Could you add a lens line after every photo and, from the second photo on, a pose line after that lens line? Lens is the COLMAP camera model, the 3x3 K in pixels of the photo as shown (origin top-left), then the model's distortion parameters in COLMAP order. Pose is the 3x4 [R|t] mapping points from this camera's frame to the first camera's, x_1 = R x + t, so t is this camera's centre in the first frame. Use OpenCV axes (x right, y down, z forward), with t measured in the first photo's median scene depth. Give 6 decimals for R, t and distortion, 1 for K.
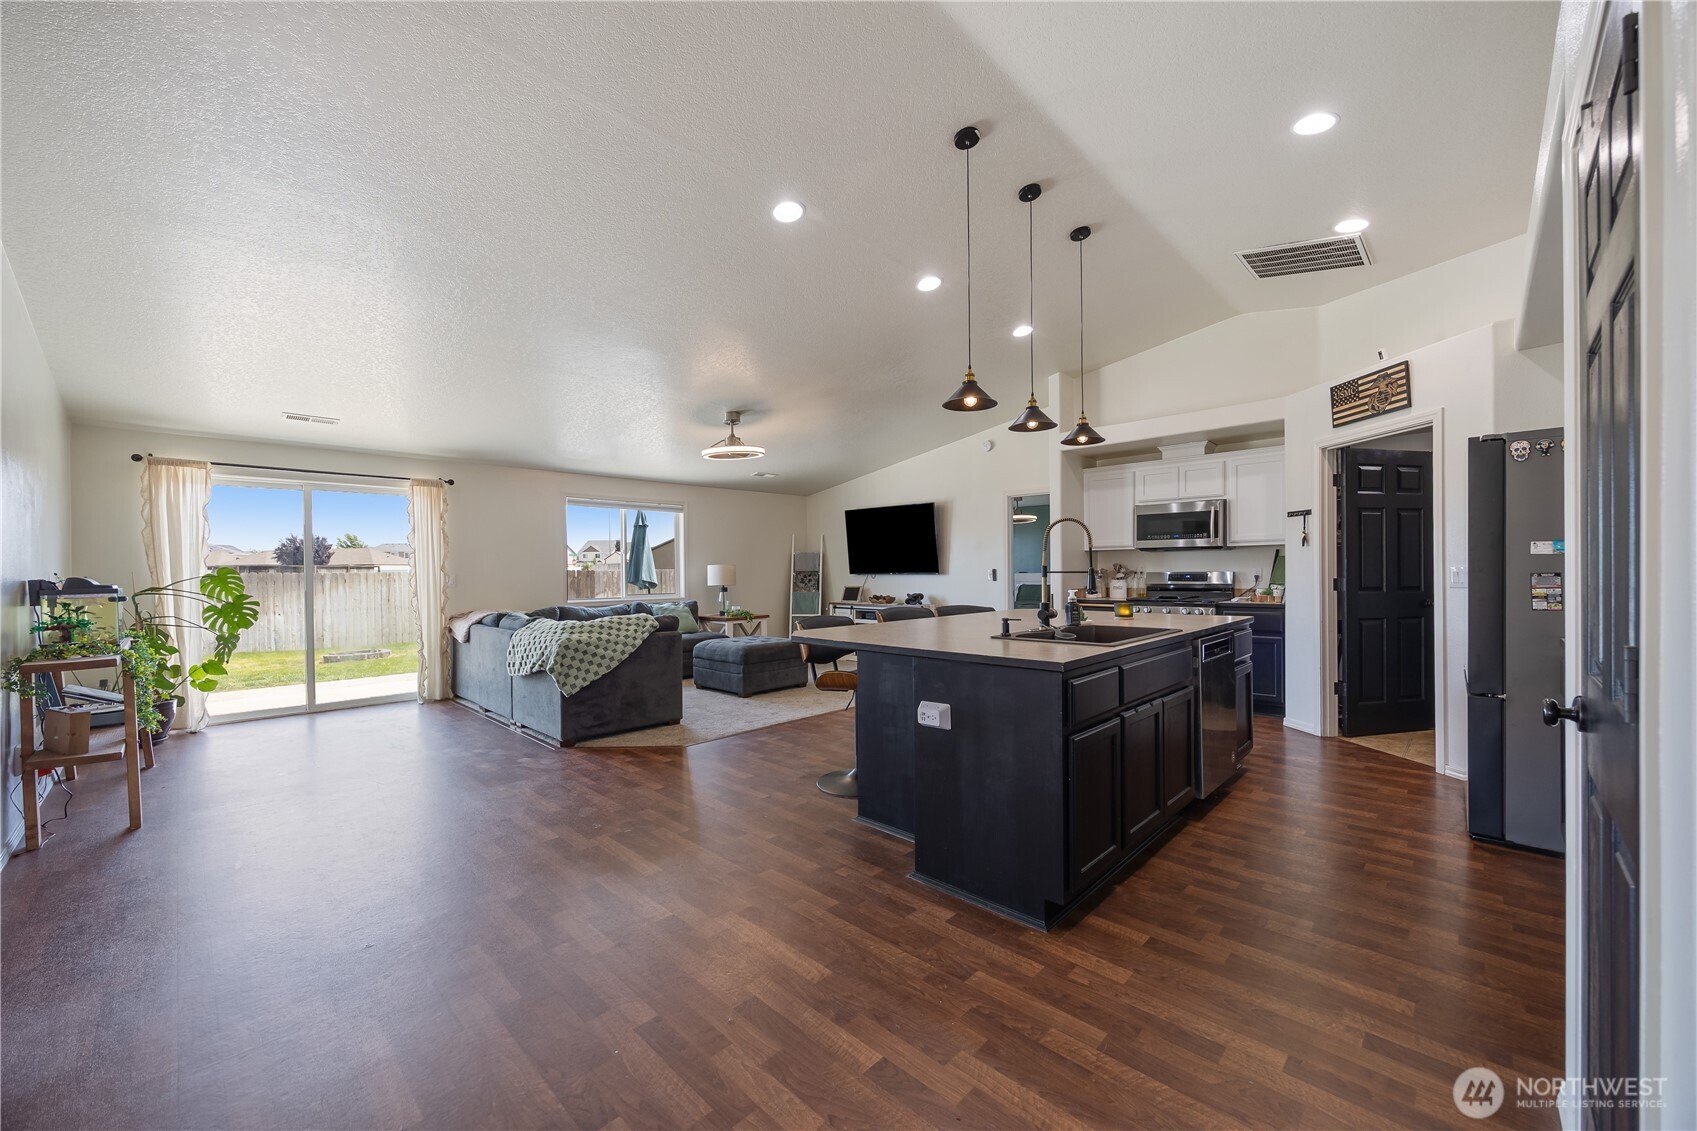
lens RADIAL K [[647.7, 0, 852.0], [0, 647.7, 565.9], [0, 0, 1]] dist [-0.004622, -0.000106]
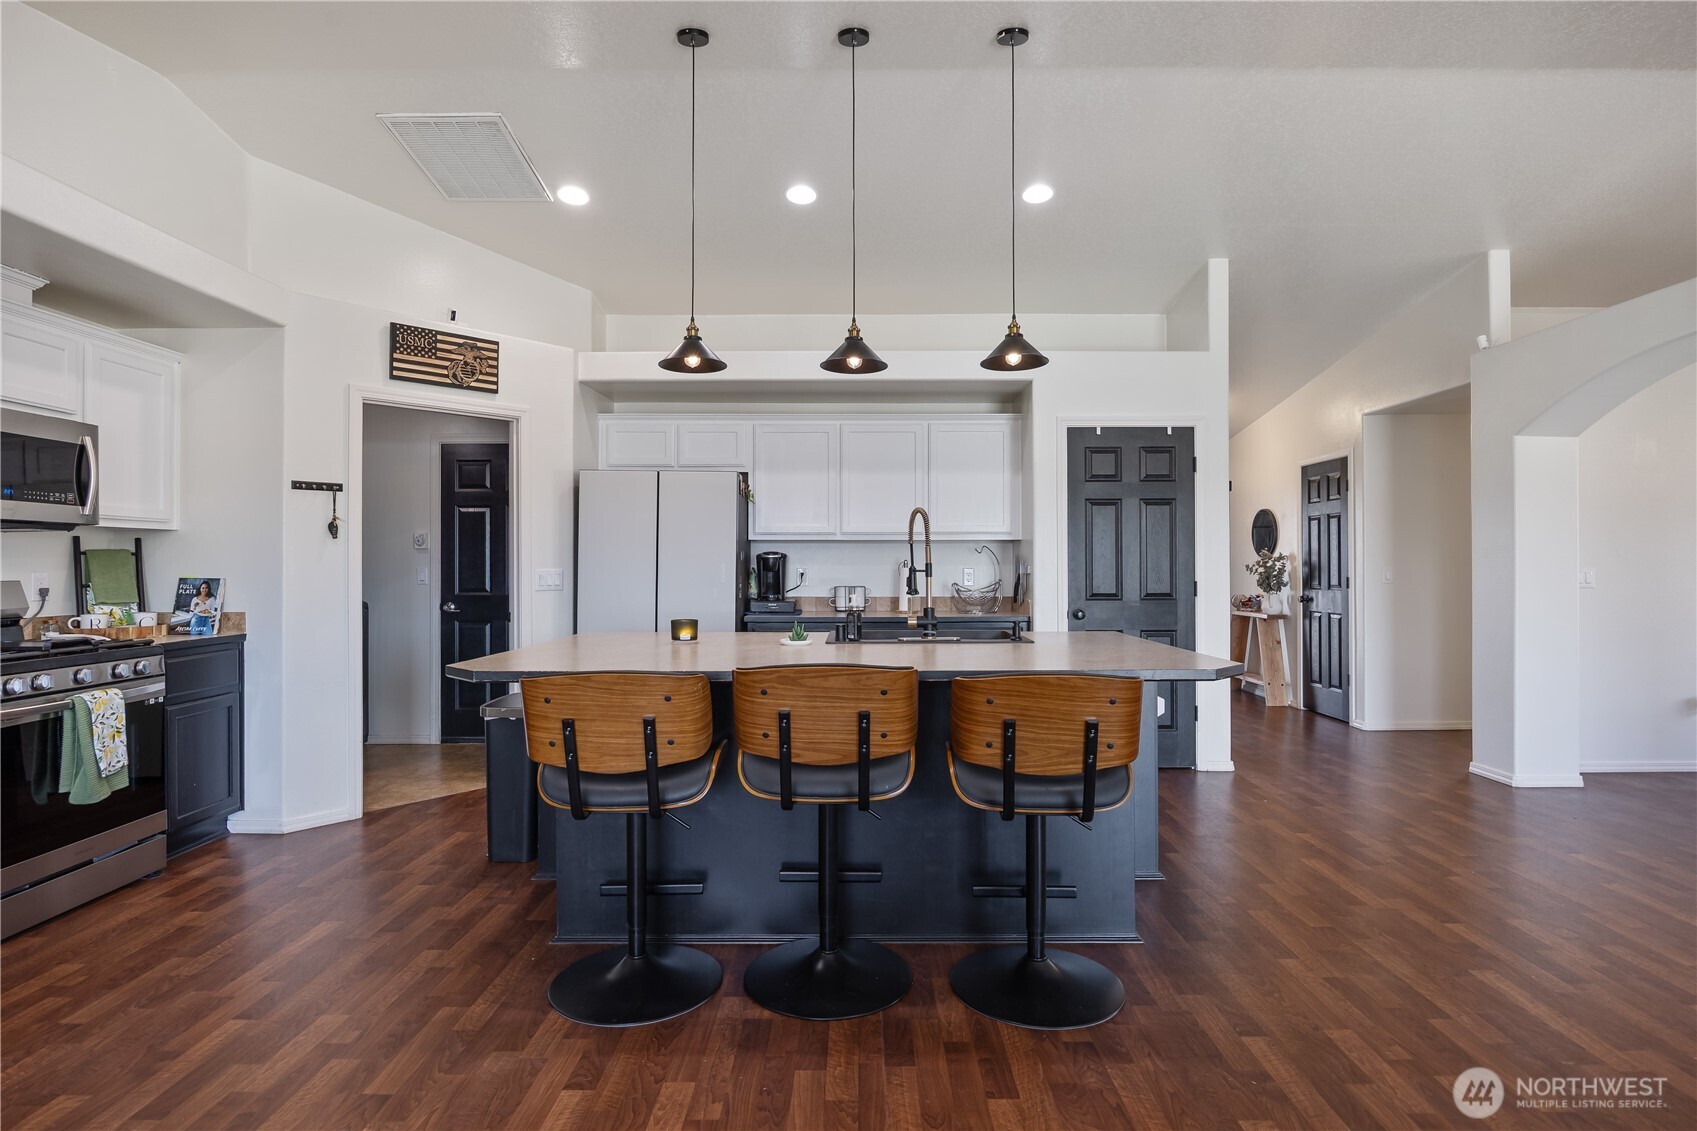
lens RADIAL K [[868.3, 0, 854.1], [0, 868.3, 560.6], [0, 0, 1]] dist [-0.008274, -0.000409]
pose [[-0.691607, 0.016750, 0.722080, -0.243046], [0.004650, 0.999814, -0.018738, 0.008751], [-0.722259, -0.009601, -0.691556, 1.011774]]
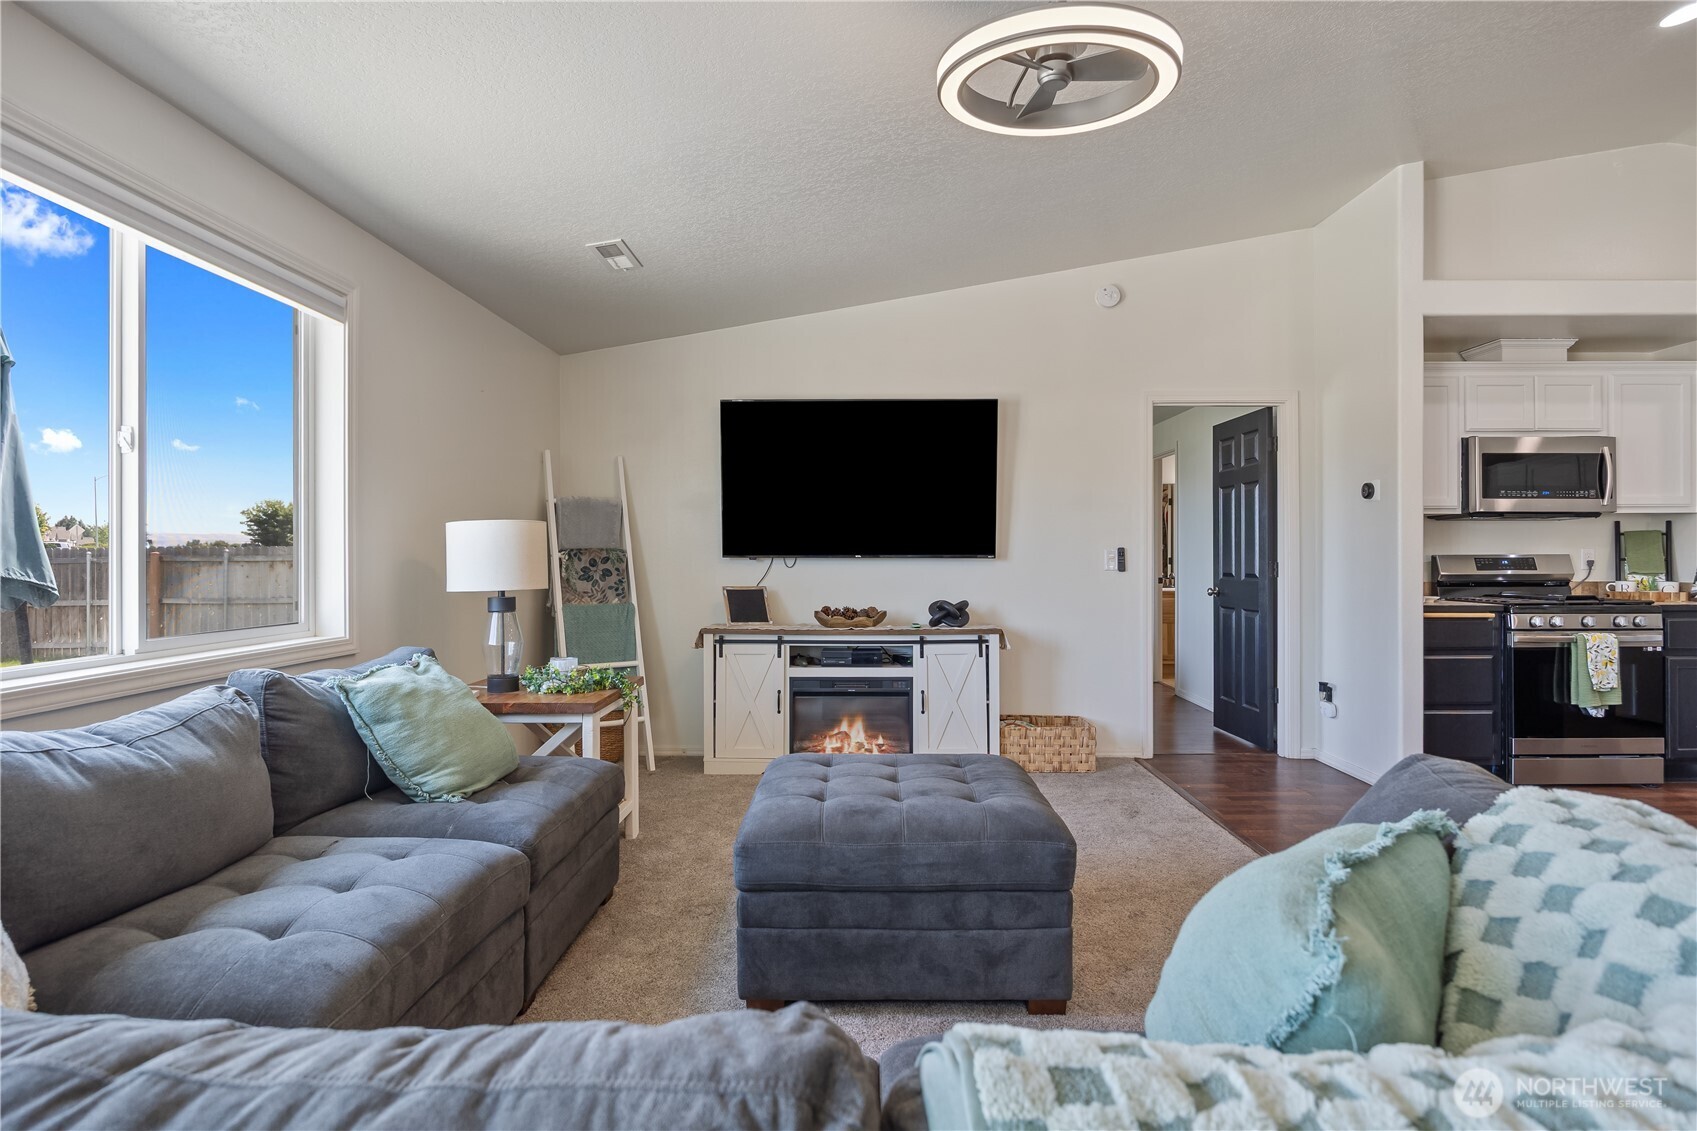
lens RADIAL K [[868.3, 0, 854.1], [0, 868.3, 560.6], [0, 0, 1]] dist [-0.008274, -0.000409]
pose [[0.736505, 0.006064, 0.676404, -0.501181], [-0.010331, 0.999944, 0.002284, 0.020250], [-0.676353, -0.008670, 0.736527, 0.865611]]
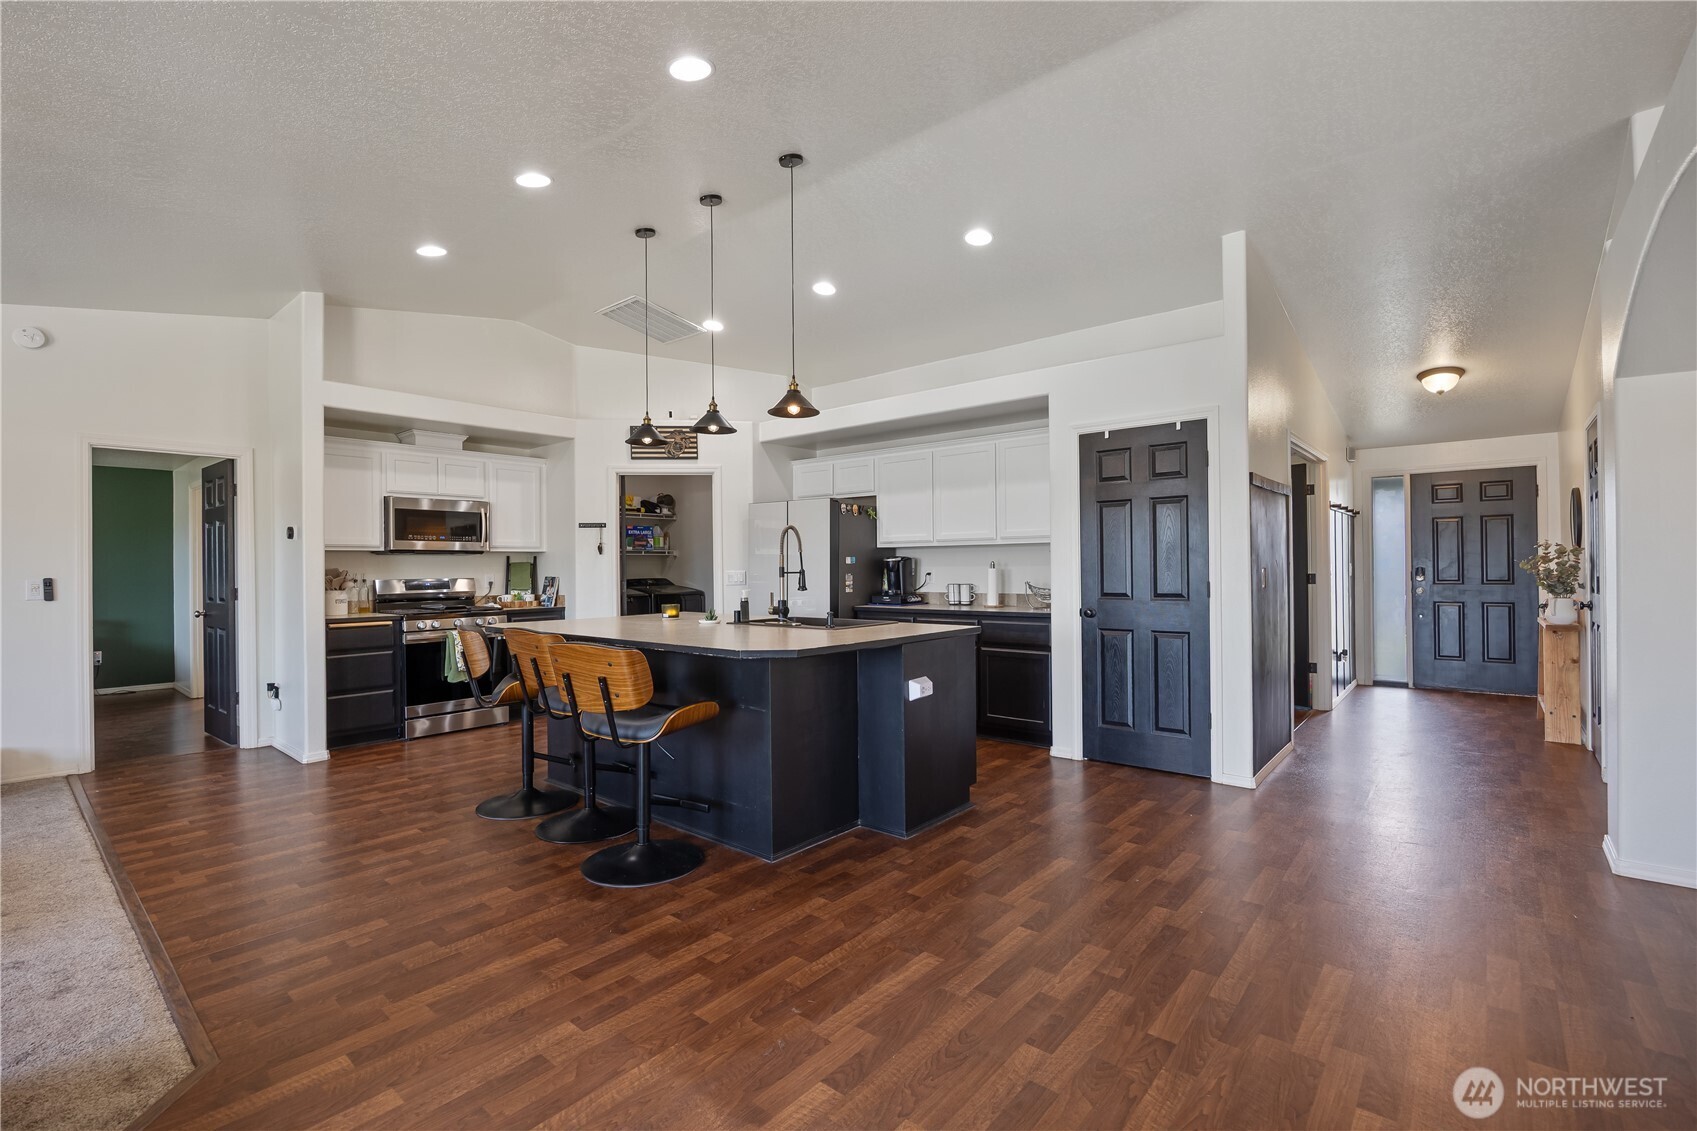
lens RADIAL K [[755.0, 0, 851.7], [0, 755.0, 562.7], [0, 0, 1]] dist [-0.010884, -0.000188]
pose [[-0.066201, 0.017242, 0.997657, -0.555026], [0.004598, 0.999845, -0.016974, 0.007572], [-0.997796, 0.003464, -0.066270, 0.530148]]
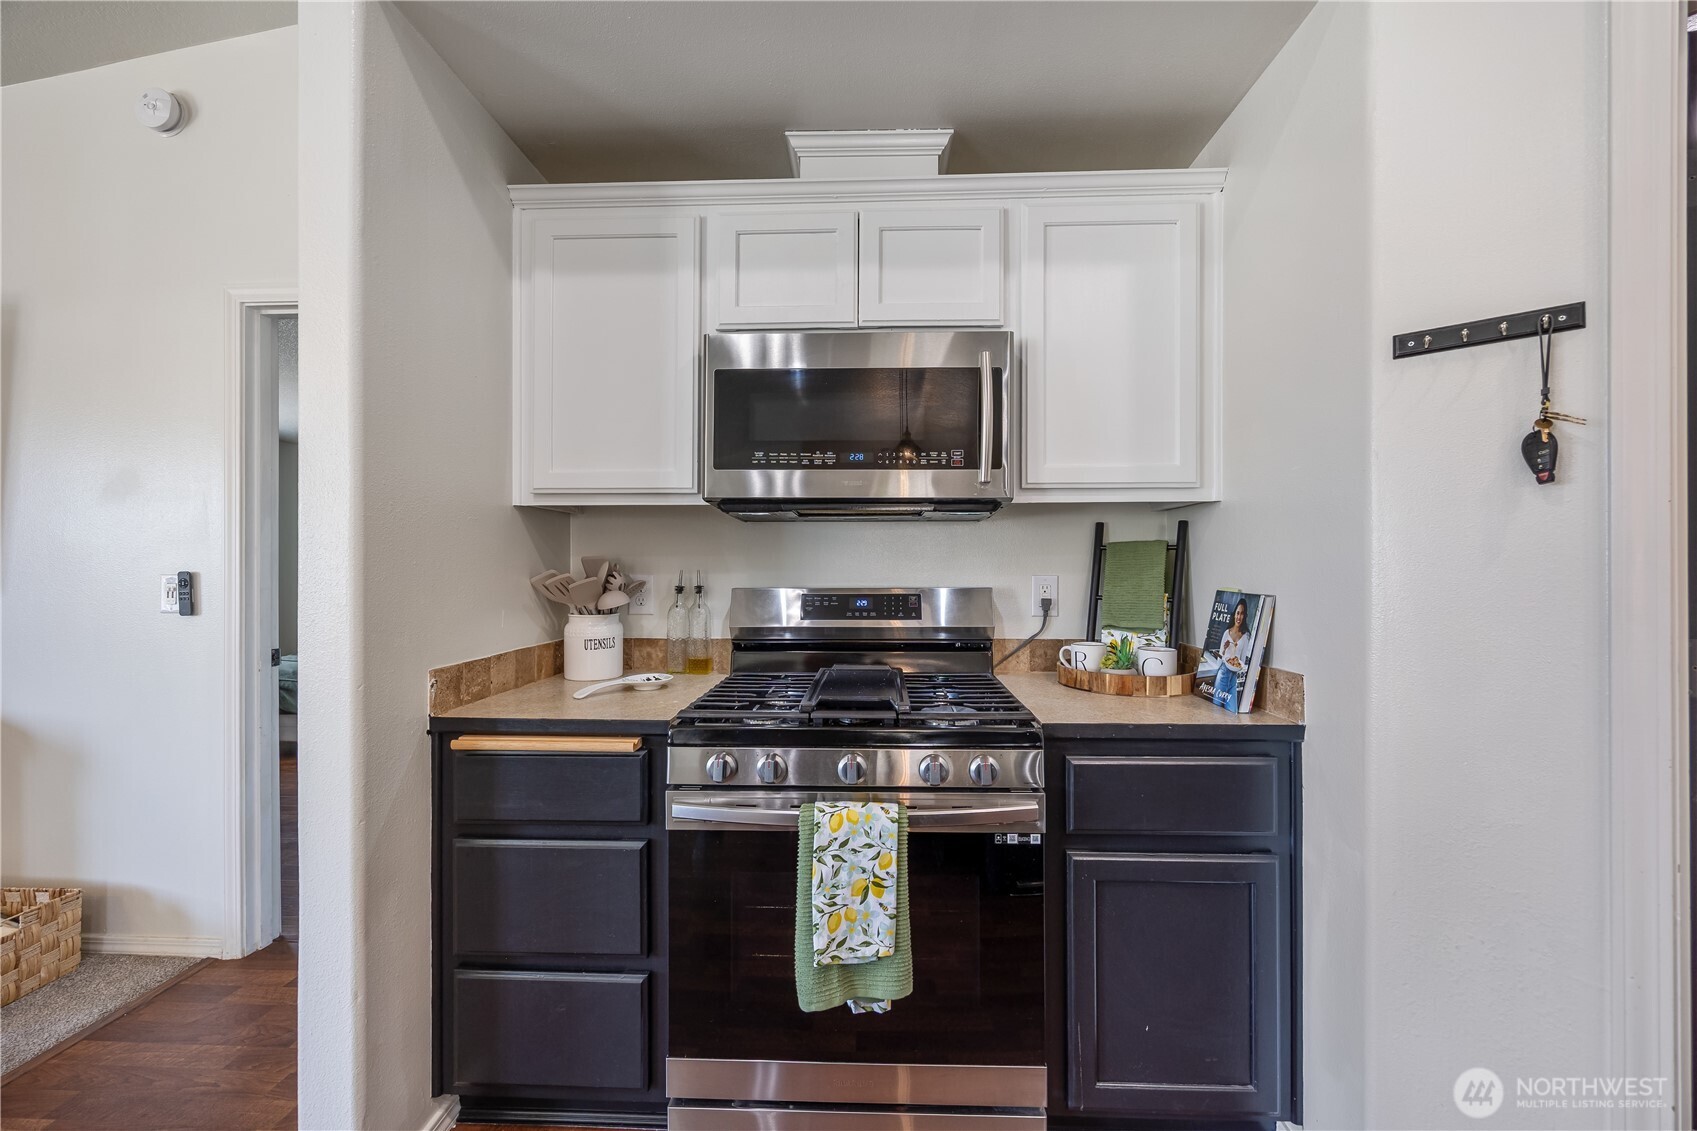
lens RADIAL K [[647.7, 0, 852.0], [0, 647.7, 565.9], [0, 0, 1]] dist [-0.004622, -0.000106]
pose [[0.748160, 0.008288, 0.663467, 0.330613], [-0.011958, 0.999928, 0.000993, -0.001671], [-0.663411, -0.008677, 0.748205, 0.819780]]
